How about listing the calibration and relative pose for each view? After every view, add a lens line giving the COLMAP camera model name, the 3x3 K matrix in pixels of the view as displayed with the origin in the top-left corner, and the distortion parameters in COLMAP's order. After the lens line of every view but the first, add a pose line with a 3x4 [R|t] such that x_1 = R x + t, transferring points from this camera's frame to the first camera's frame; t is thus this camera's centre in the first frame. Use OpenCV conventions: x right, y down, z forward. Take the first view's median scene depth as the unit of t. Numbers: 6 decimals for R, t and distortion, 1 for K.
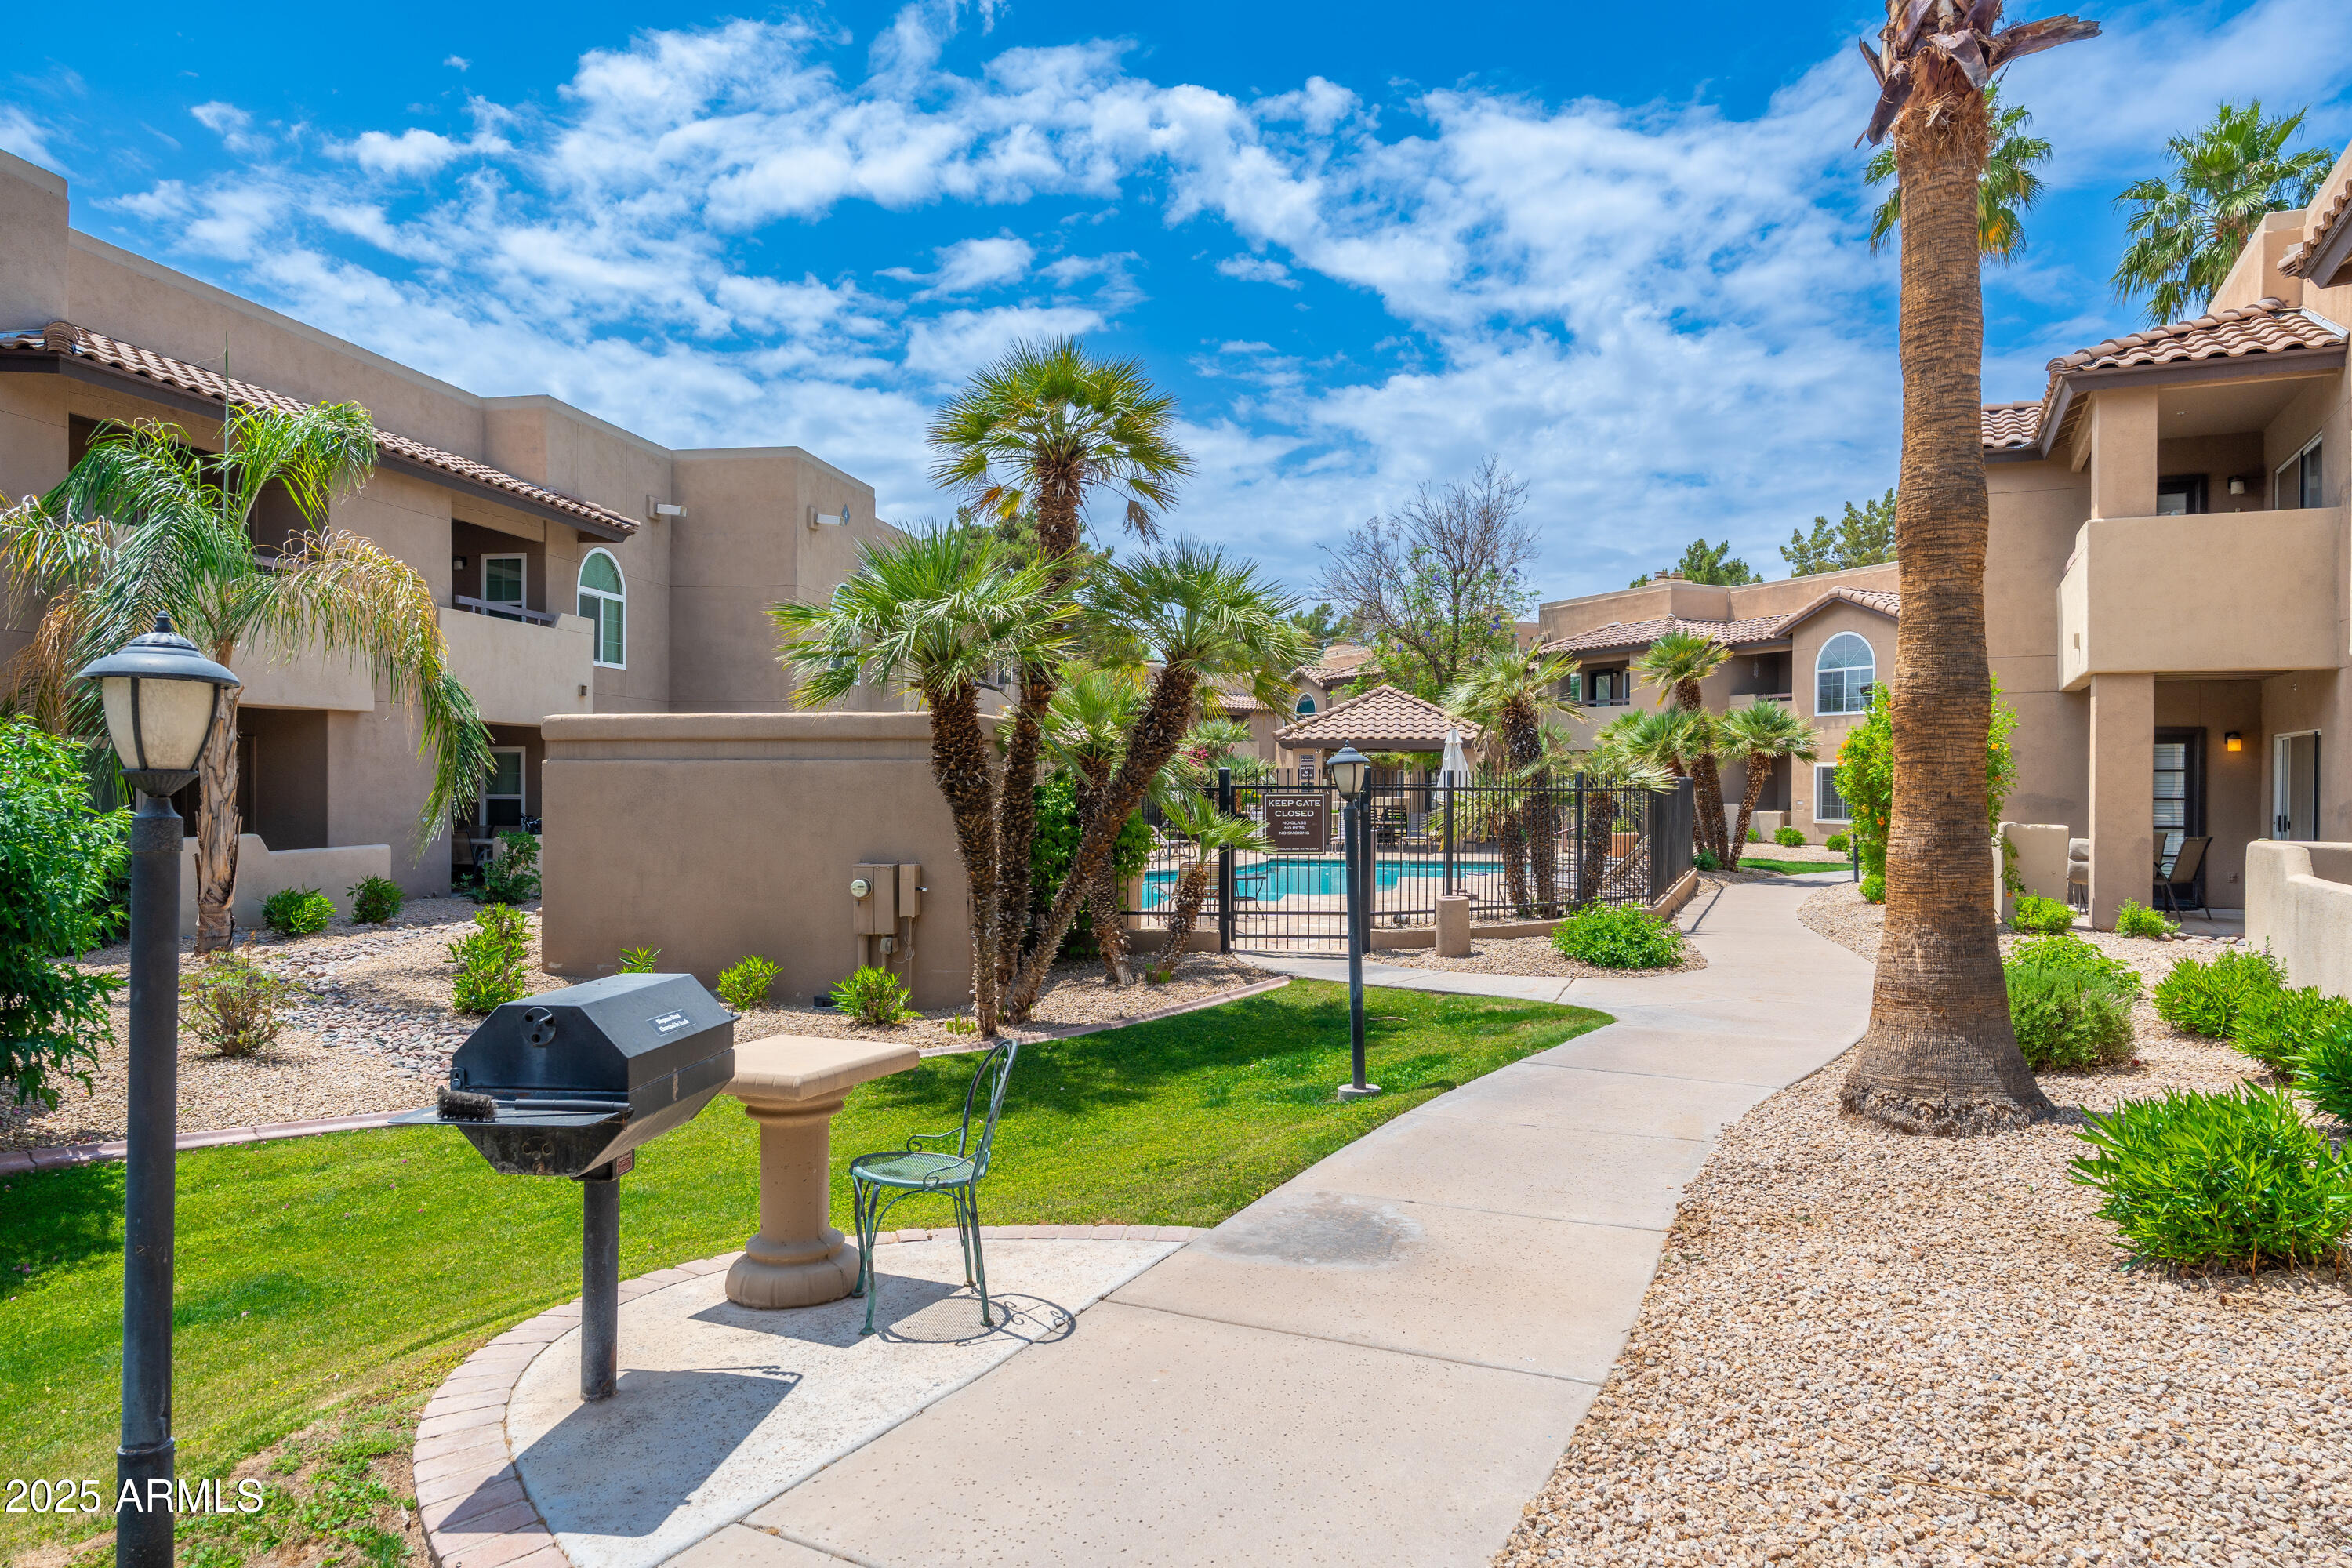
lens RADIAL K [[1467.4, 0, 1176.0], [0, 1467.4, 784.0], [0, 0, 1]] dist [0.001923, -0.003993]
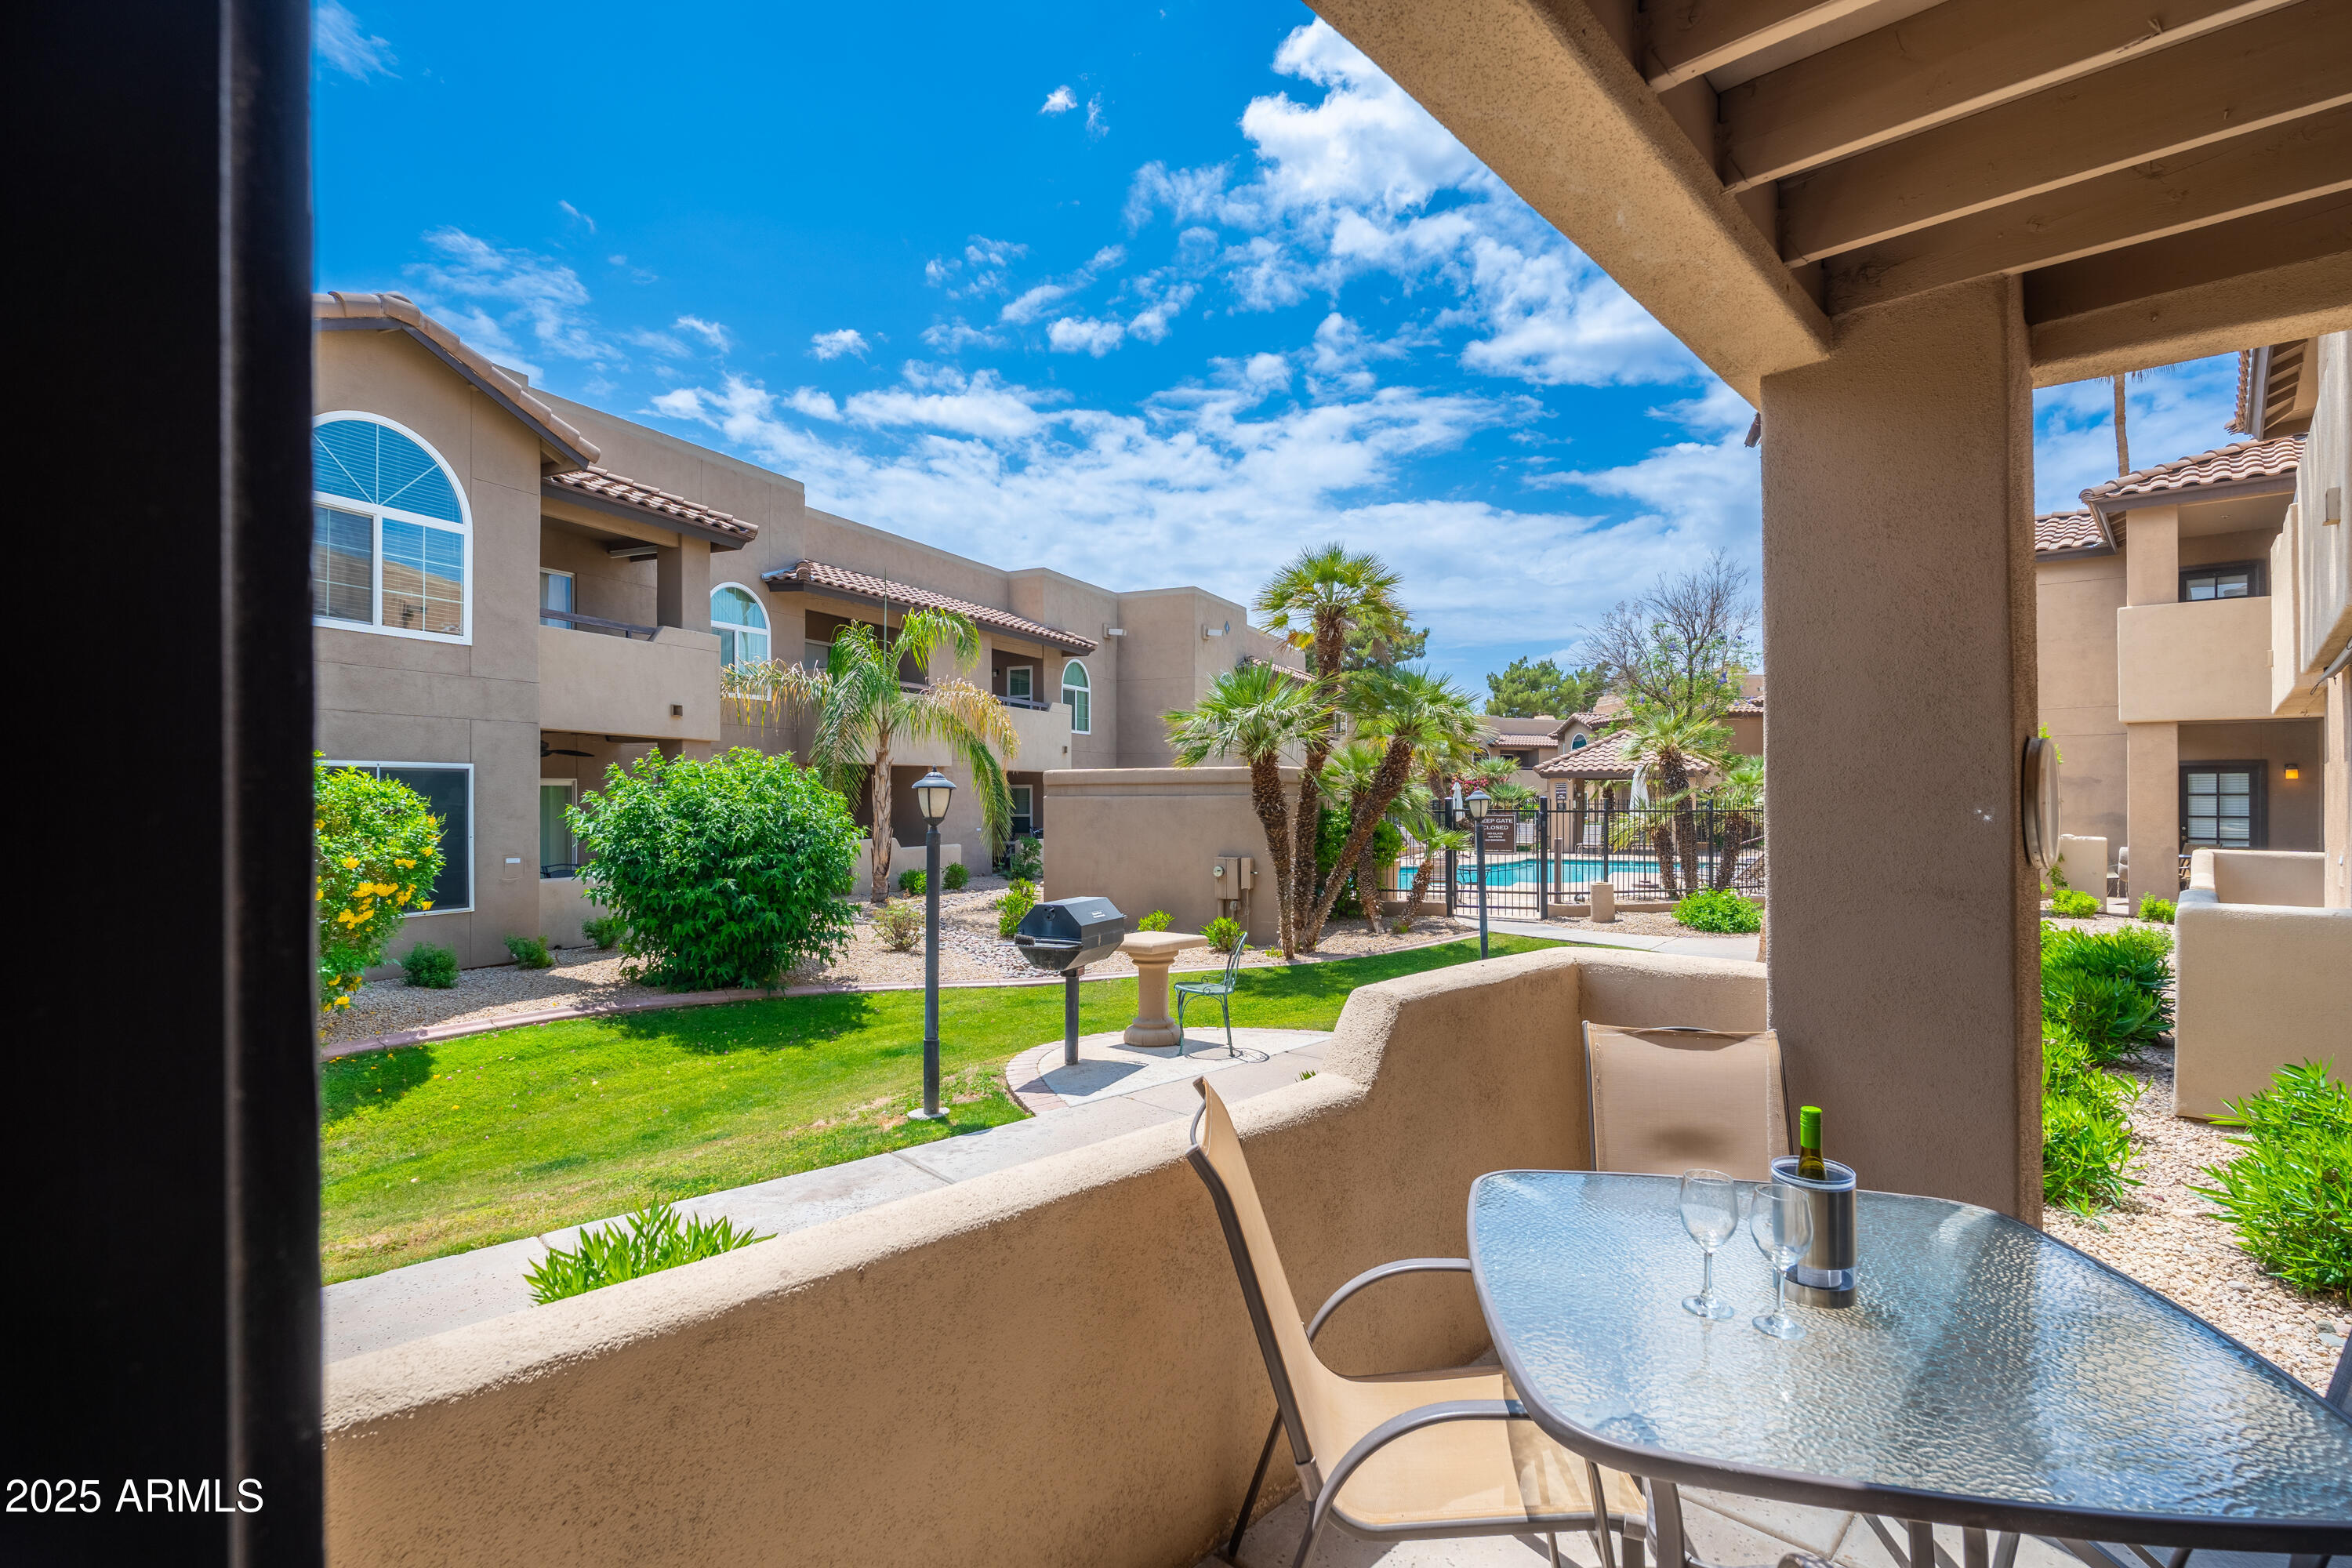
lens RADIAL K [[1104.3, 0, 1177.8], [0, 1104.3, 790.4], [0, 0, 1]] dist [-0.003223, -0.000016]
pose [[0.960228, -0.007502, -0.279116, 0.061736], [0.004581, 0.999928, -0.011115, -0.005407], [0.279180, 0.009394, 0.960193, -0.151559]]
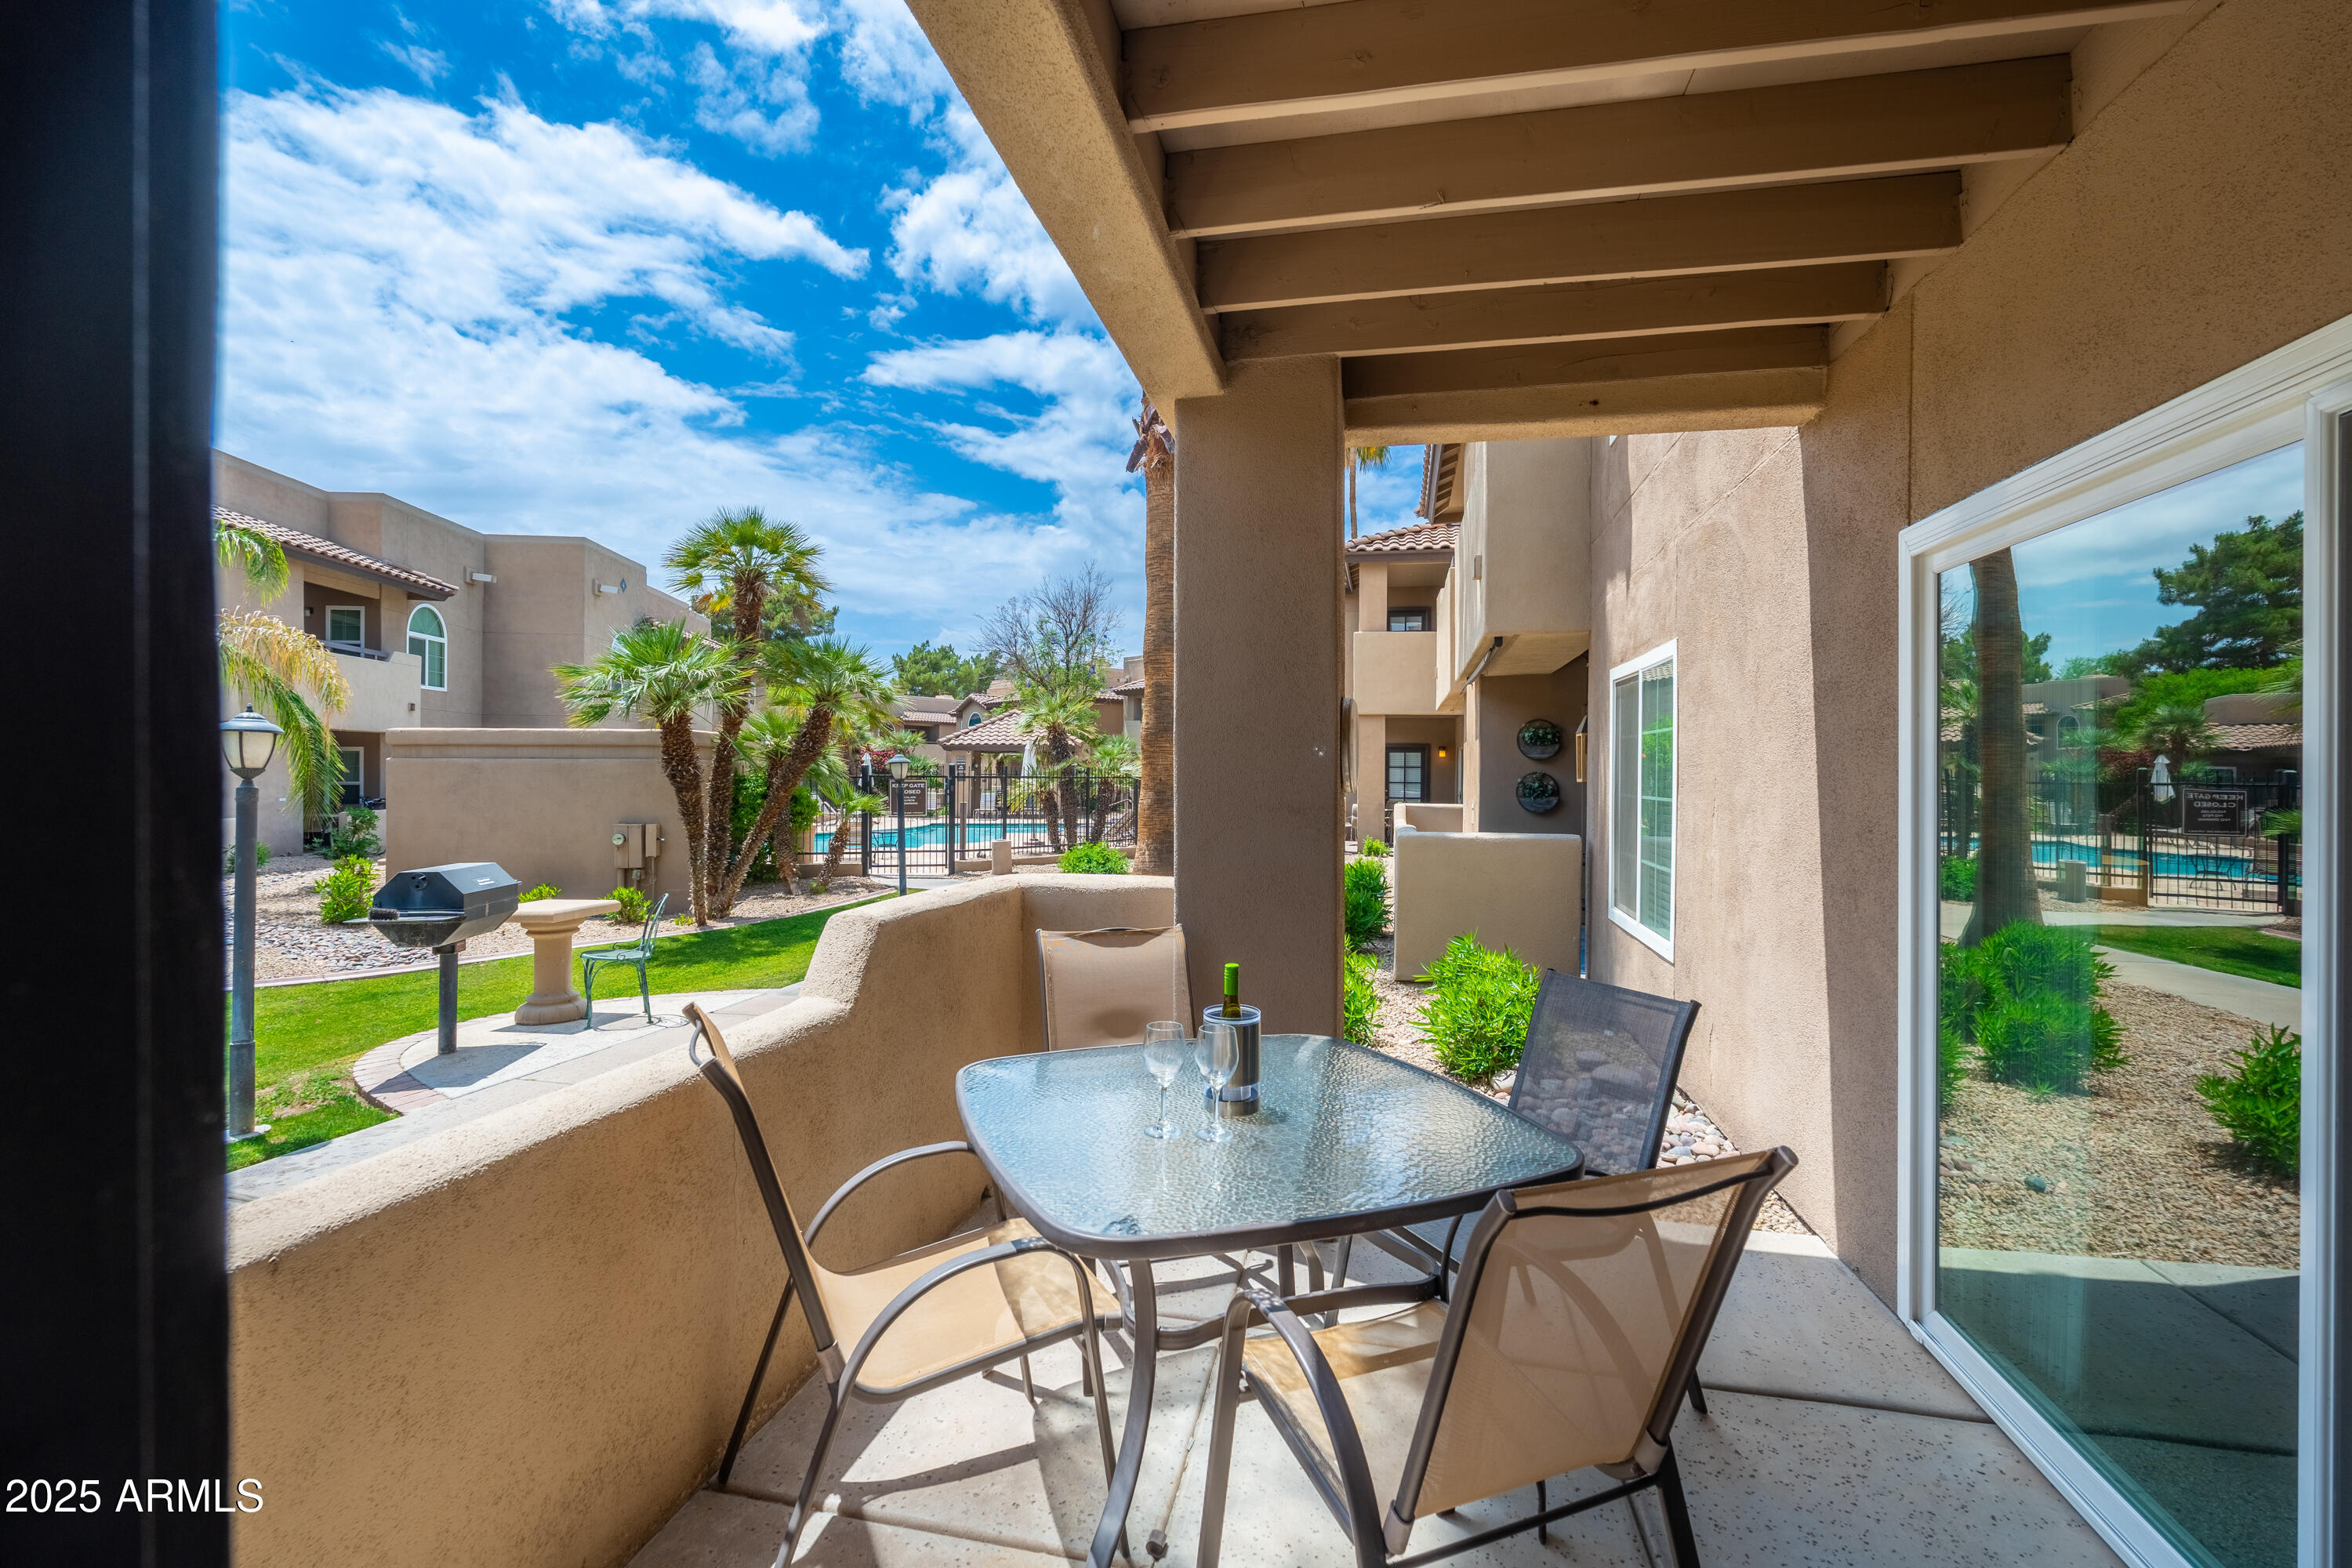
lens RADIAL K [[1029.9, 0, 1175.6], [0, 1029.9, 772.5], [0, 0, 1]] dist [-0.003341, 0.000233]
pose [[0.966063, 0.000954, 0.258306, 0.052323], [-0.000554, 0.999999, -0.001622, -0.000098], [-0.258307, 0.001424, 0.966062, -0.153292]]
